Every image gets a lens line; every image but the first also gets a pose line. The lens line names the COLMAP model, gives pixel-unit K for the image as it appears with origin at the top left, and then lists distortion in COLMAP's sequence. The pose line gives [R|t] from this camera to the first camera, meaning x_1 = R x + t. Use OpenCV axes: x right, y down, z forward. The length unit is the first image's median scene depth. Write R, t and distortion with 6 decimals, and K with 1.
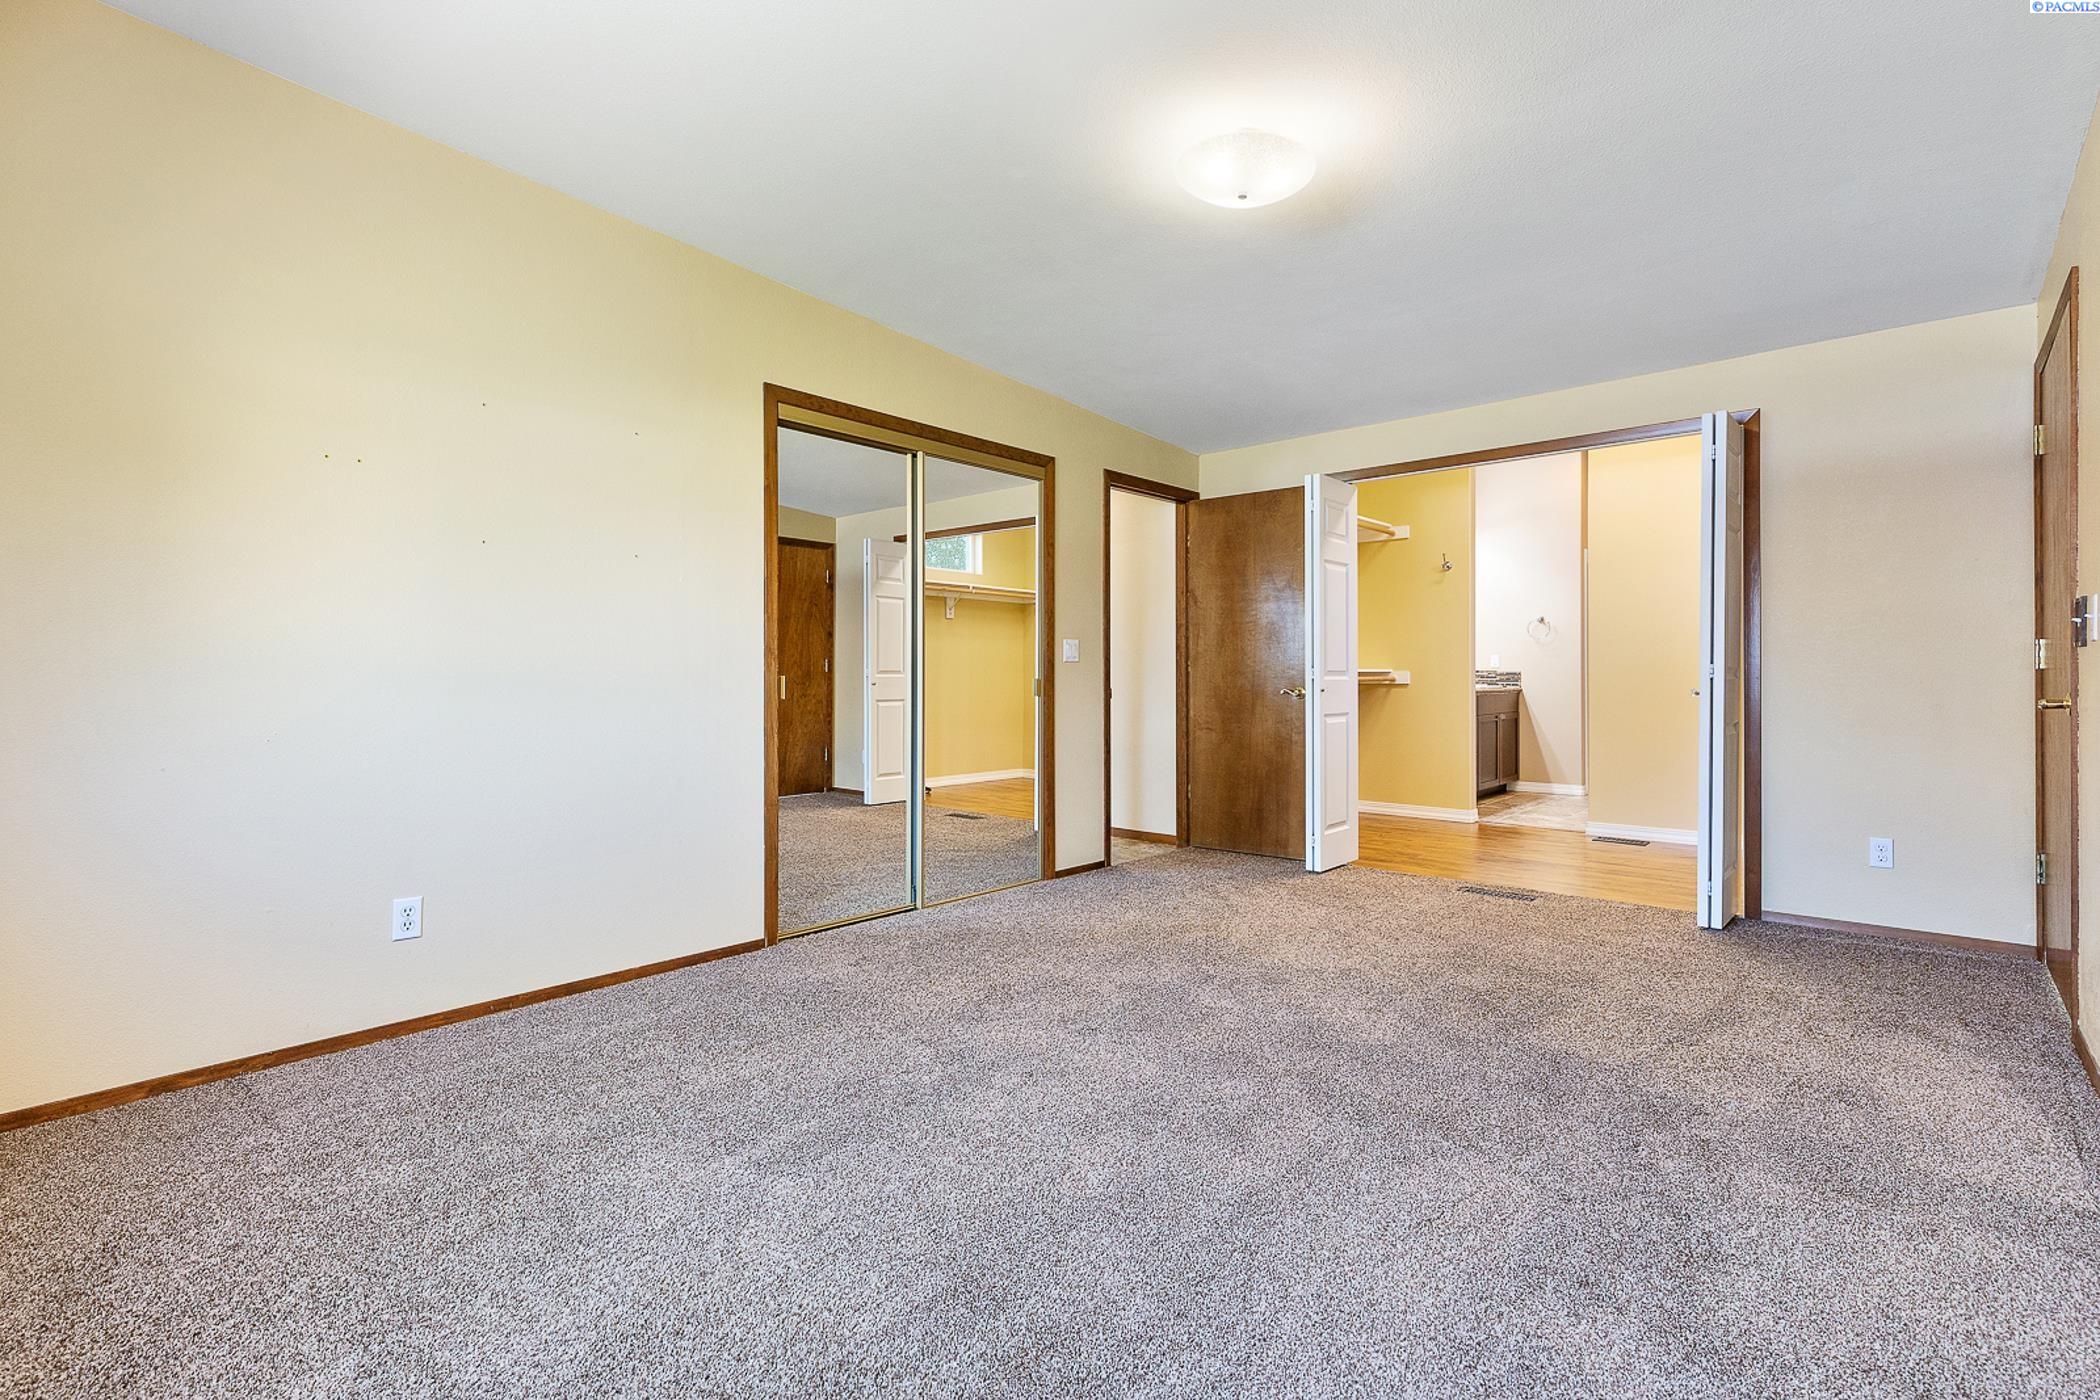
lens RADIAL K [[964.0, 0, 1058.0], [0, 964.0, 689.6], [0, 0, 1]] dist [0.013892, -0.000310]
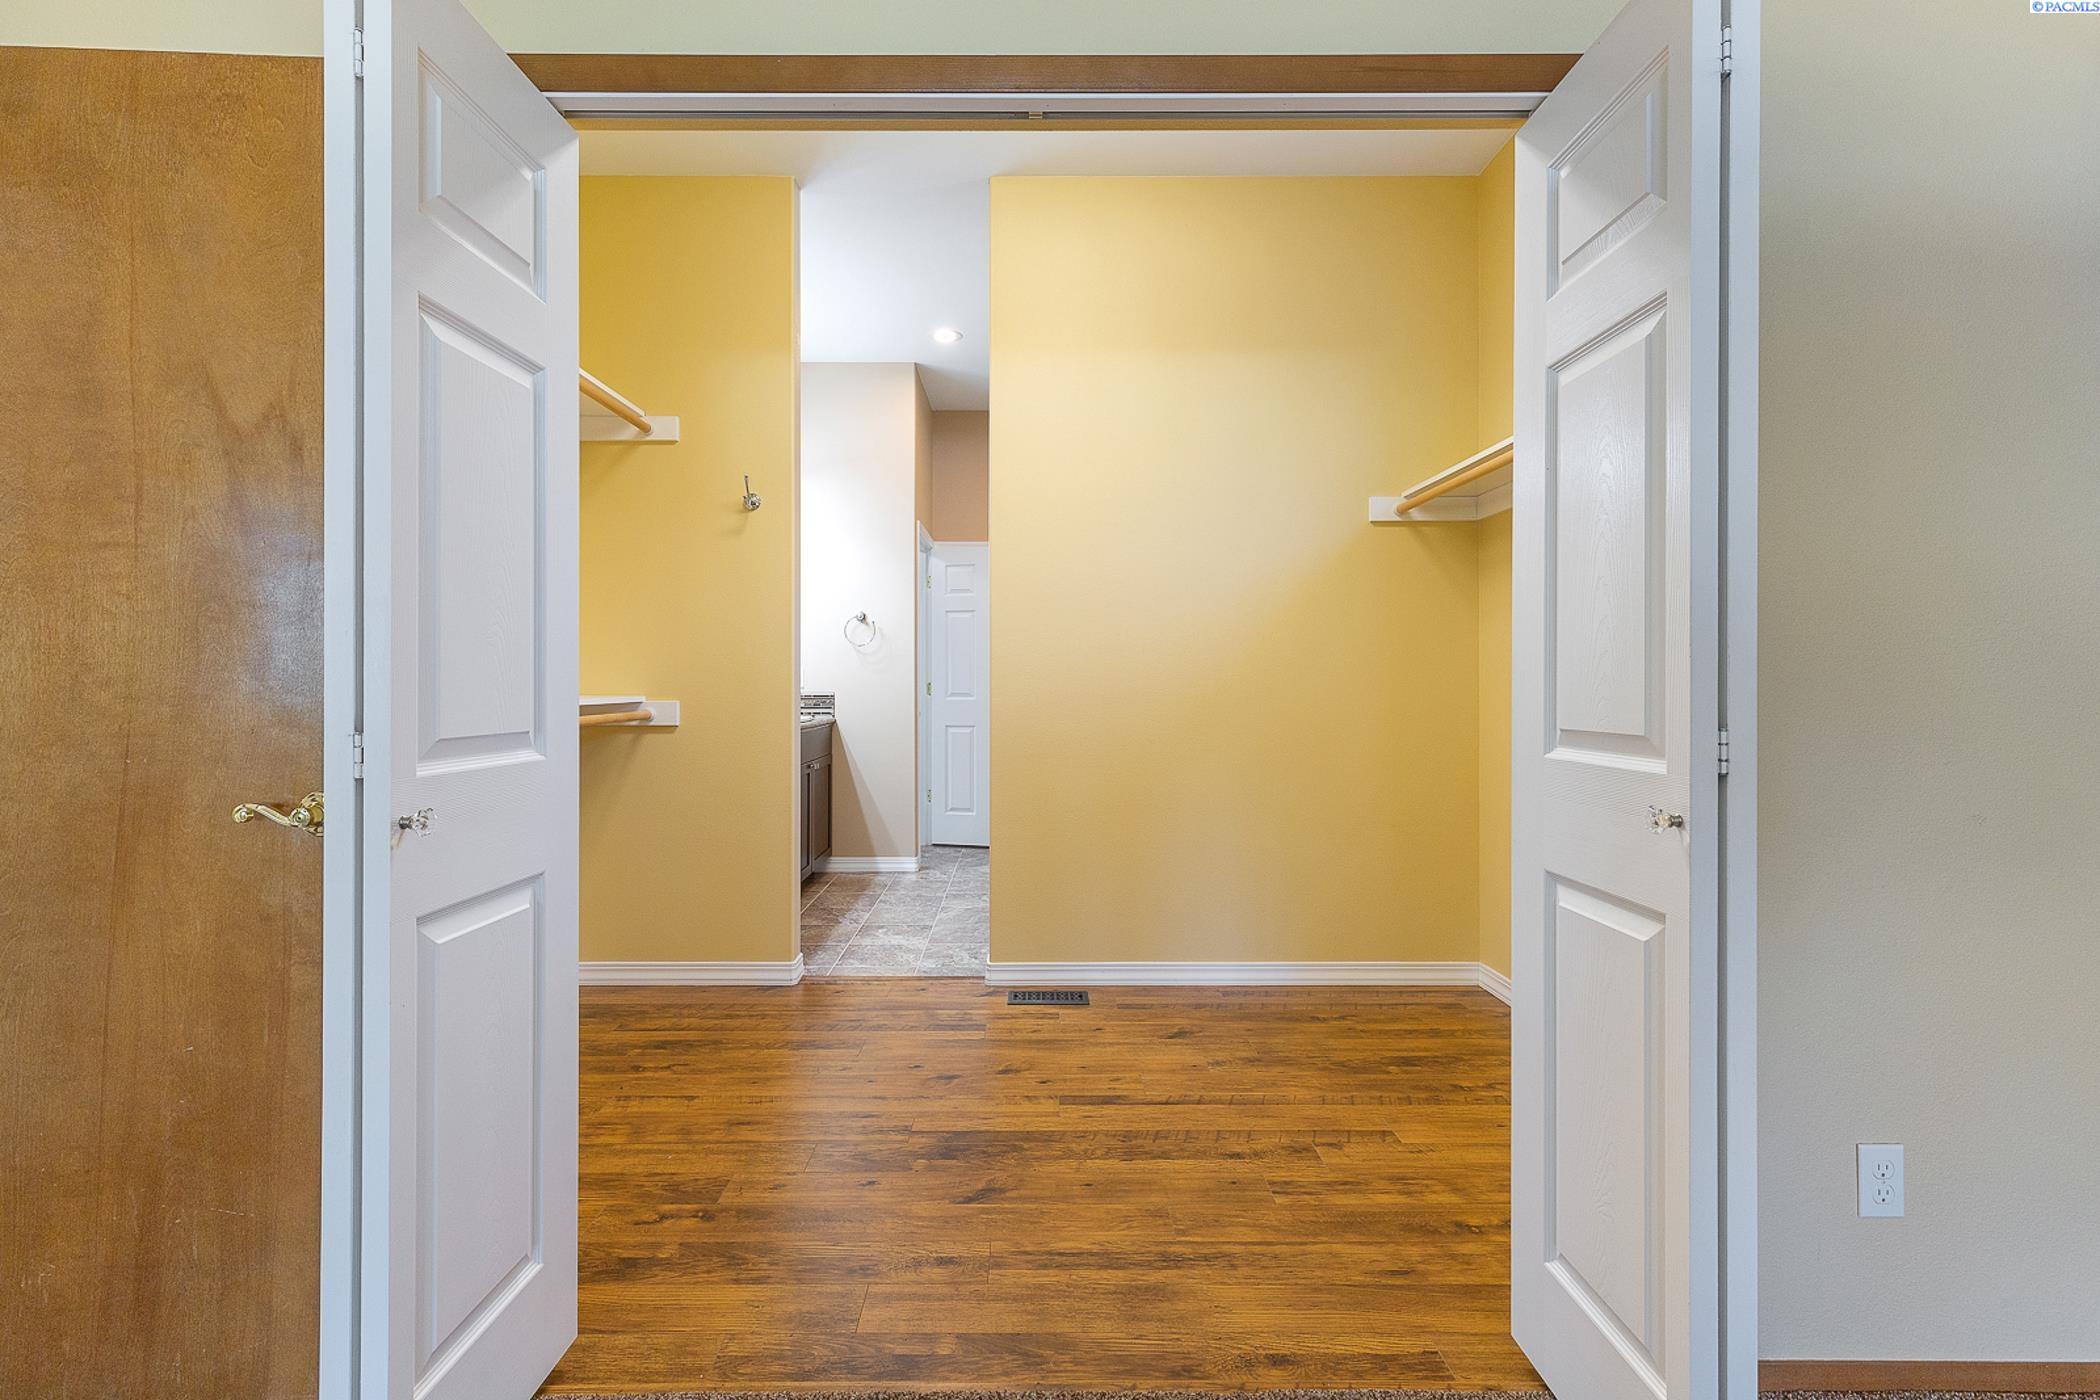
lens RADIAL K [[1002.5, 0, 1050.0], [0, 1002.5, 673.7], [0, 0, 1]] dist [-0.000587, -0.000057]
pose [[0.745530, 0.008132, 0.666422, 0.155349], [0.008184, 0.999738, -0.021354, -0.020434], [-0.666421, 0.021374, 0.745269, 0.470717]]
